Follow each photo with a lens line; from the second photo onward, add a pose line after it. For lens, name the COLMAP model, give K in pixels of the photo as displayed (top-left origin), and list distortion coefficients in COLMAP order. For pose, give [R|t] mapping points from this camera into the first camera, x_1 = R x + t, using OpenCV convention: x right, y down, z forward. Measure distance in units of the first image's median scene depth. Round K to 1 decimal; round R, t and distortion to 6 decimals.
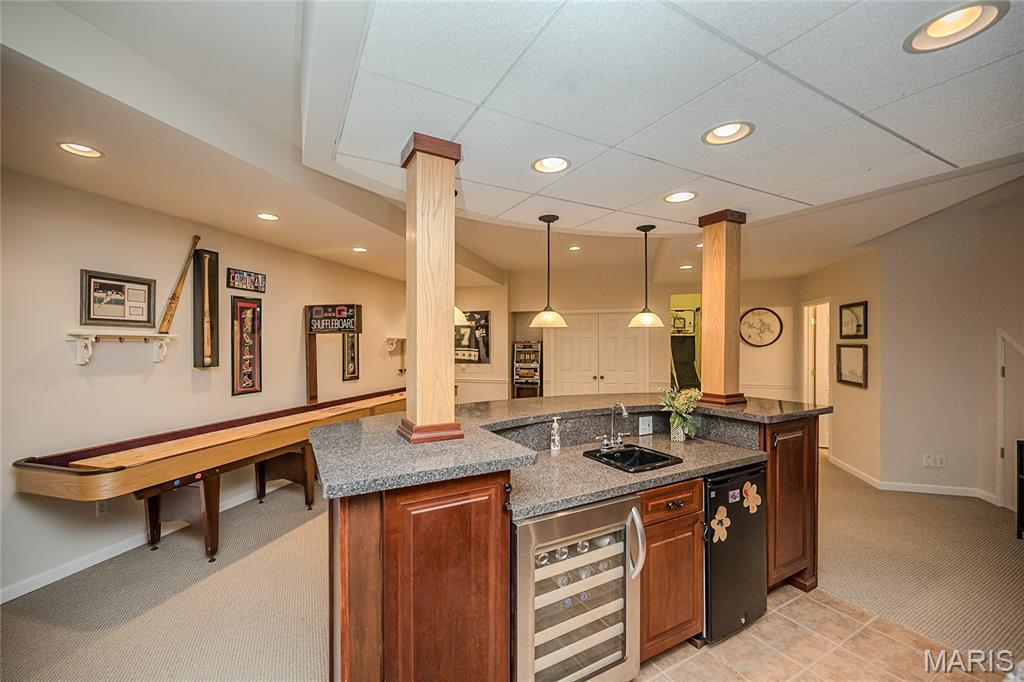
lens RADIAL K [[415.6, 0, 512.4], [0, 415.6, 344.8], [0, 0, 1]] dist [0.002527, -0.000603]
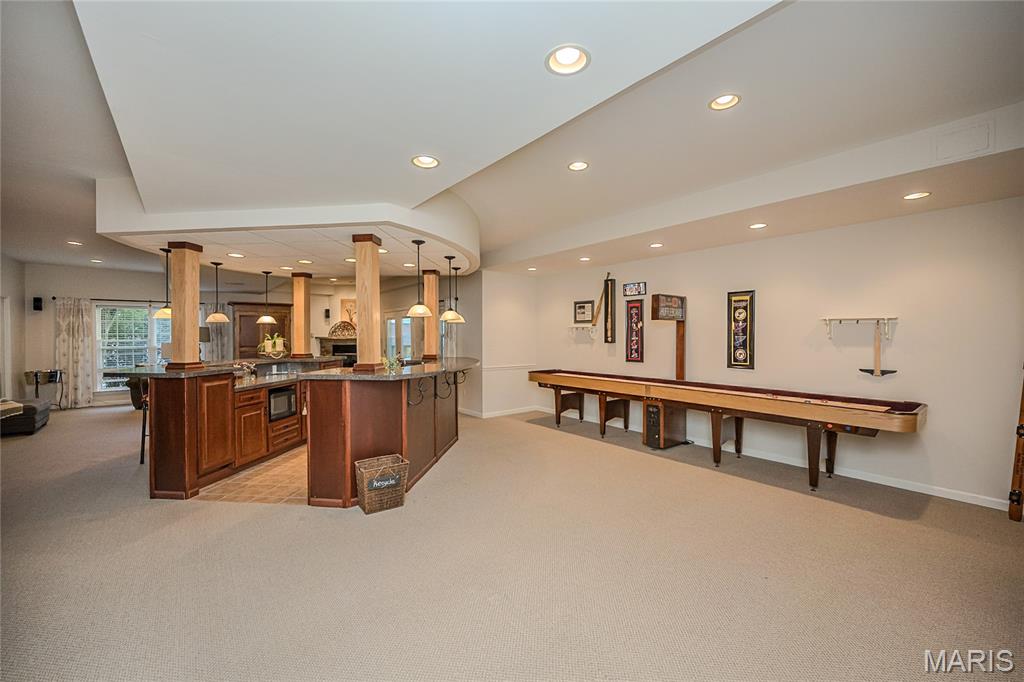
lens RADIAL K [[415.6, 0, 512.2], [0, 415.6, 335.8], [0, 0, 1]] dist [0.002527, -0.000603]
pose [[-0.612024, 0.008265, -0.790796, 0.975458], [0.004595, 0.999966, 0.006895, 0.008149], [0.790826, 0.000586, -0.612041, 1.788309]]
